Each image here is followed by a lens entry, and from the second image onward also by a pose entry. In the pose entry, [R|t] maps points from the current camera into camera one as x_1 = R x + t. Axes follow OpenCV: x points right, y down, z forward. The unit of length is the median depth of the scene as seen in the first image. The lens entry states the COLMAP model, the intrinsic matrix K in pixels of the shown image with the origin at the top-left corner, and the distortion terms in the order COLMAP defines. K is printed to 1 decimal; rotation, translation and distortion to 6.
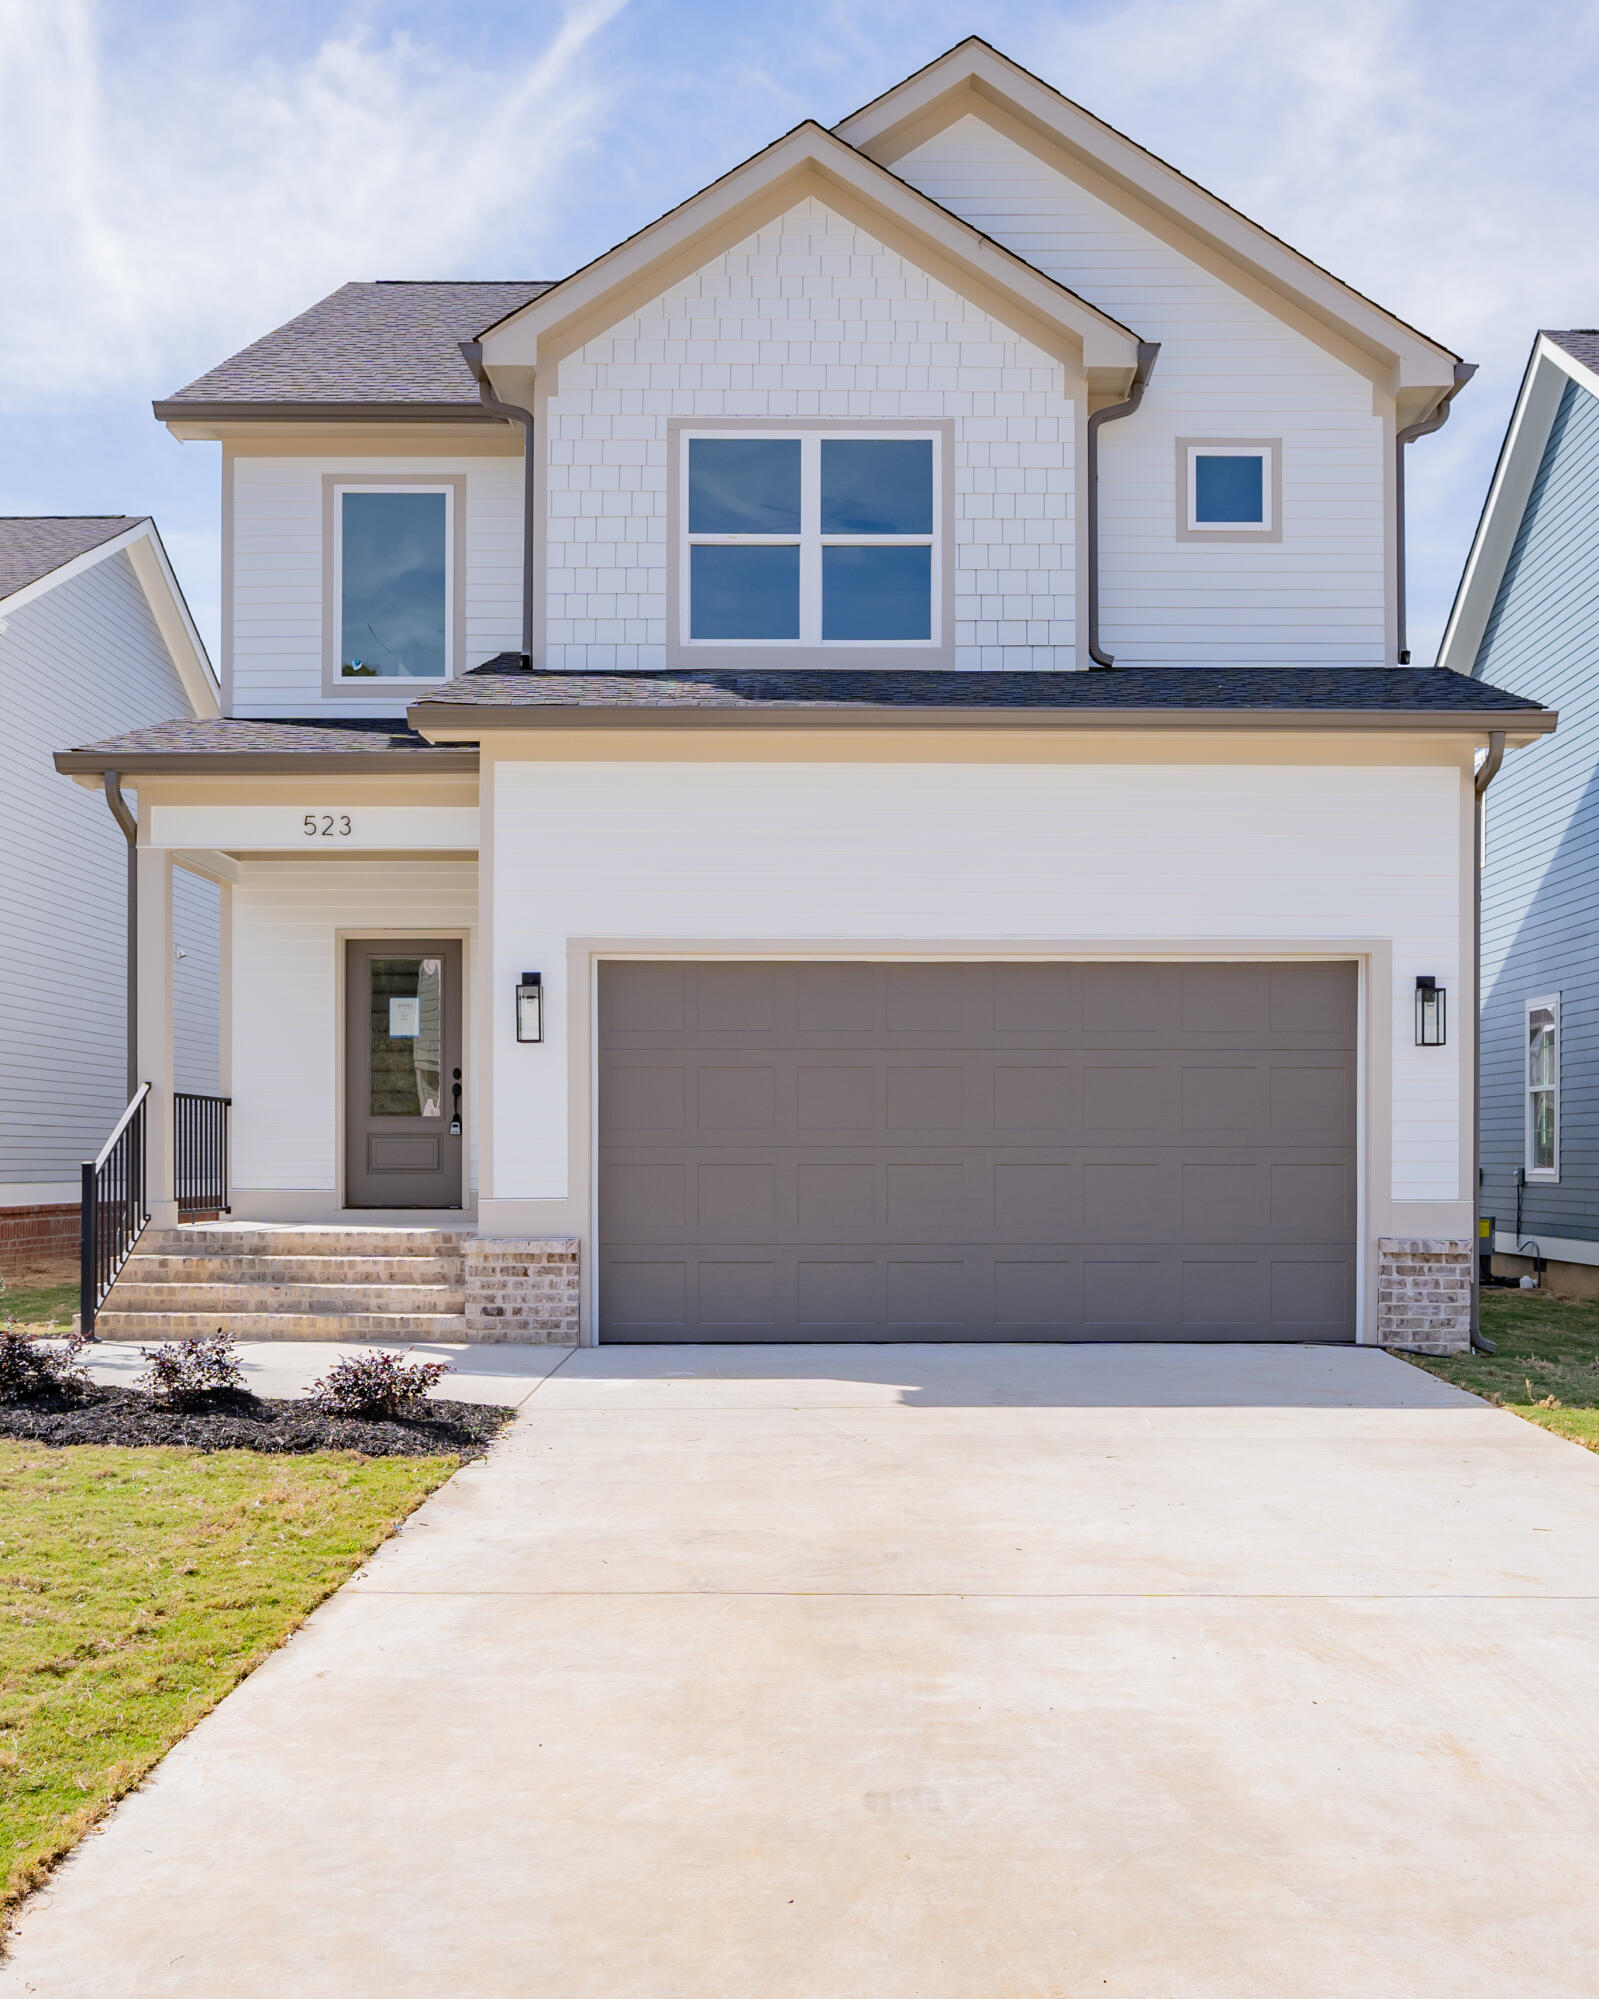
lens RADIAL K [[2041.1, 0, 879.0], [0, 2041.1, 1177.4], [0, 0, 1]] dist [-0.041500, 0.033158]
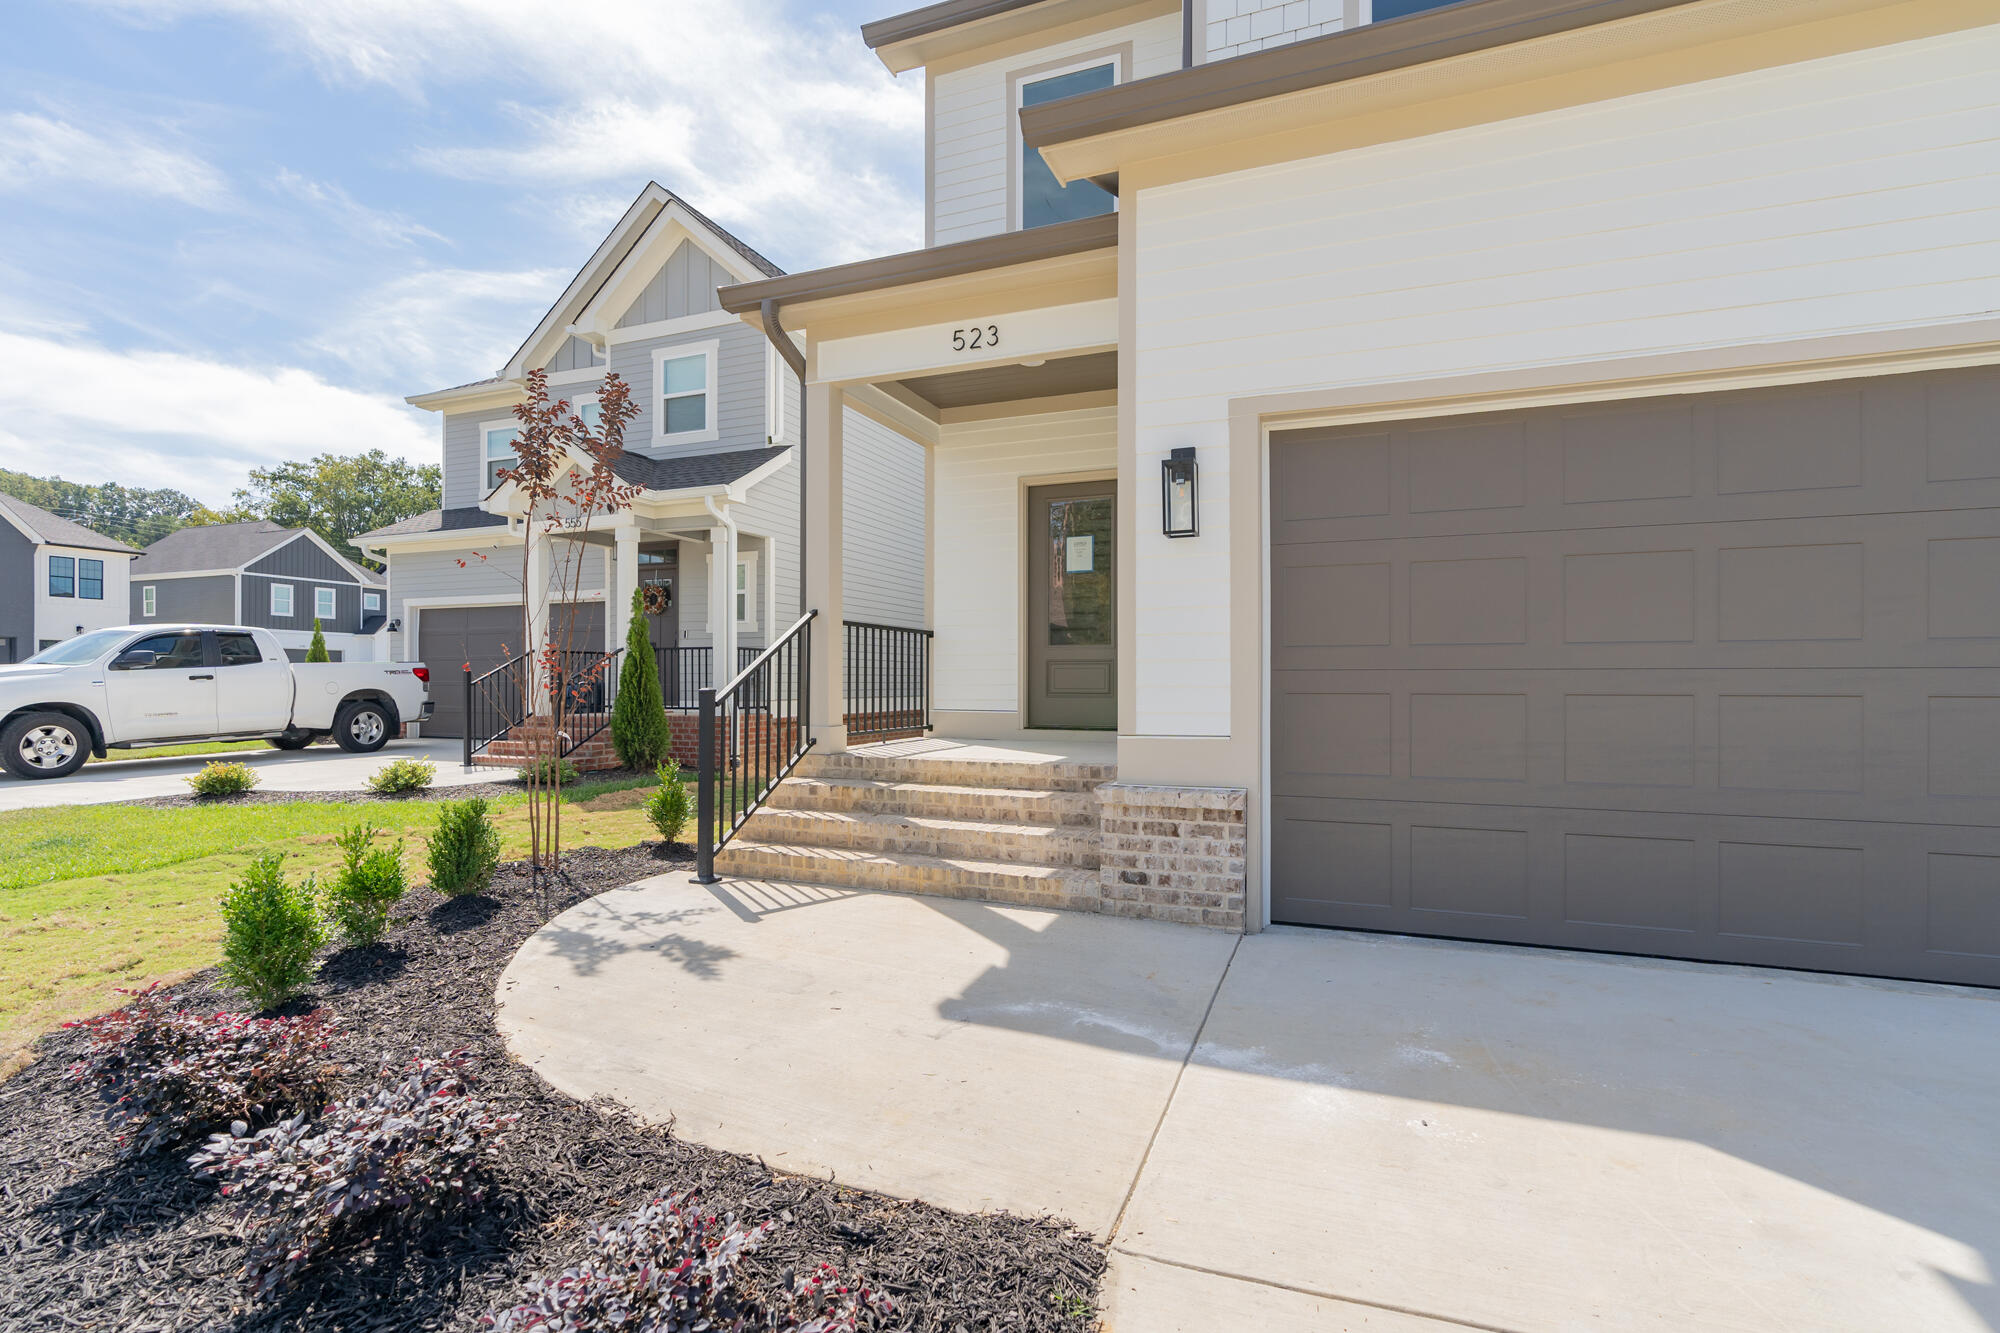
lens RADIAL K [[928.5, 0, 999.8], [0, 928.5, 679.7], [0, 0, 1]] dist [-0.003692, -0.000145]
pose [[0.922398, -0.001309, -0.386238, -0.089795], [-0.002677, 0.999949, -0.009781, -0.007067], [0.386231, 0.010056, 0.922347, 0.591648]]
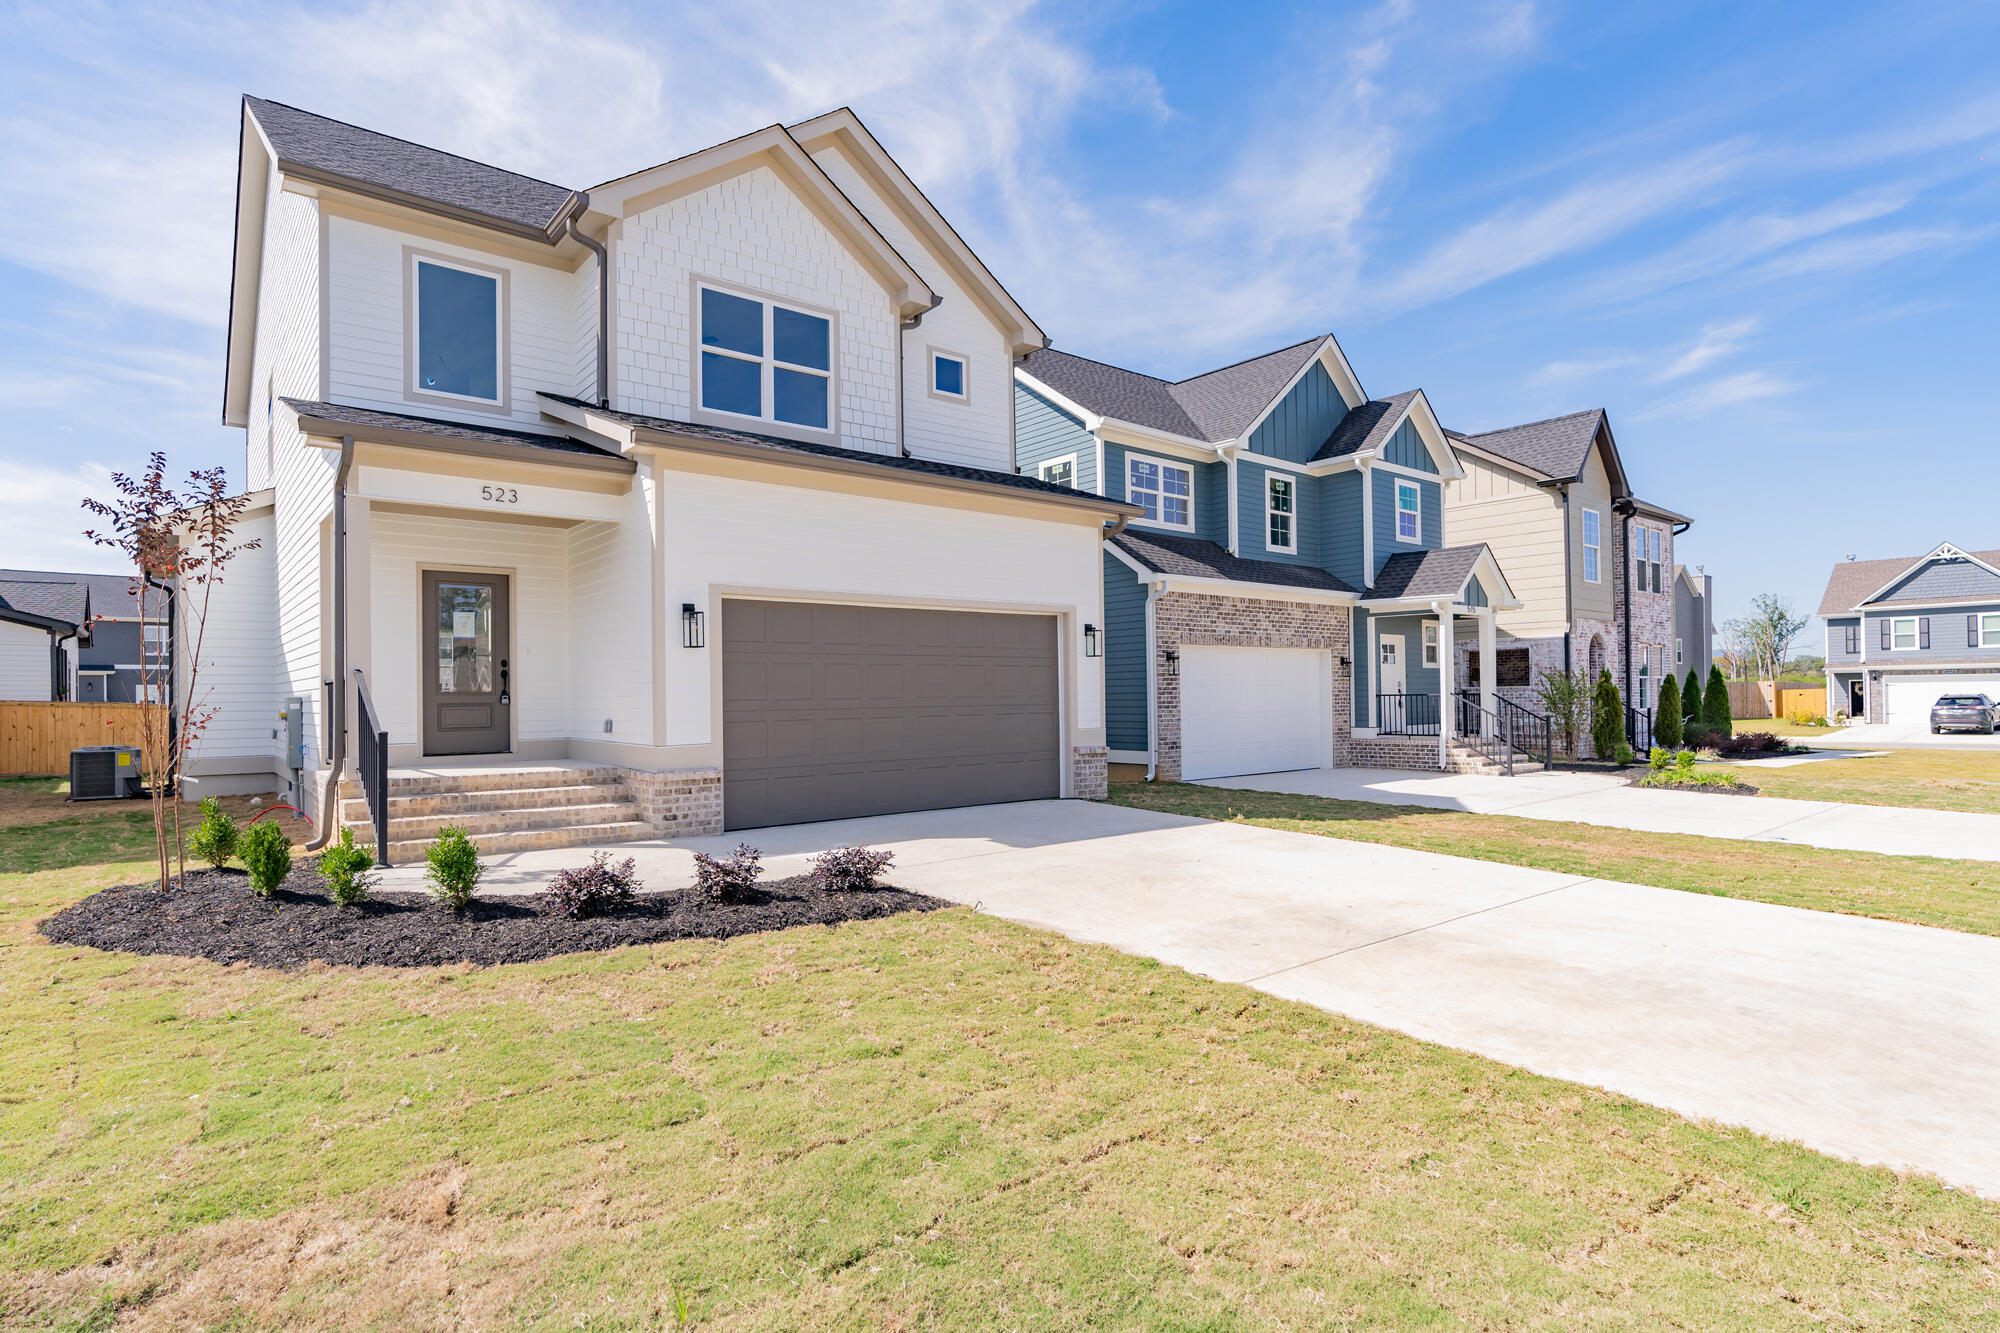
lens RADIAL K [[1012.3, 0, 996.5], [0, 1012.3, 682.5], [0, 0, 1]] dist [0.000389, 0.000072]
pose [[0.783300, -0.002761, 0.621637, -0.437554], [0.019739, 0.999596, -0.020433, -0.016129], [-0.621330, 0.028276, 0.783039, 0.209575]]
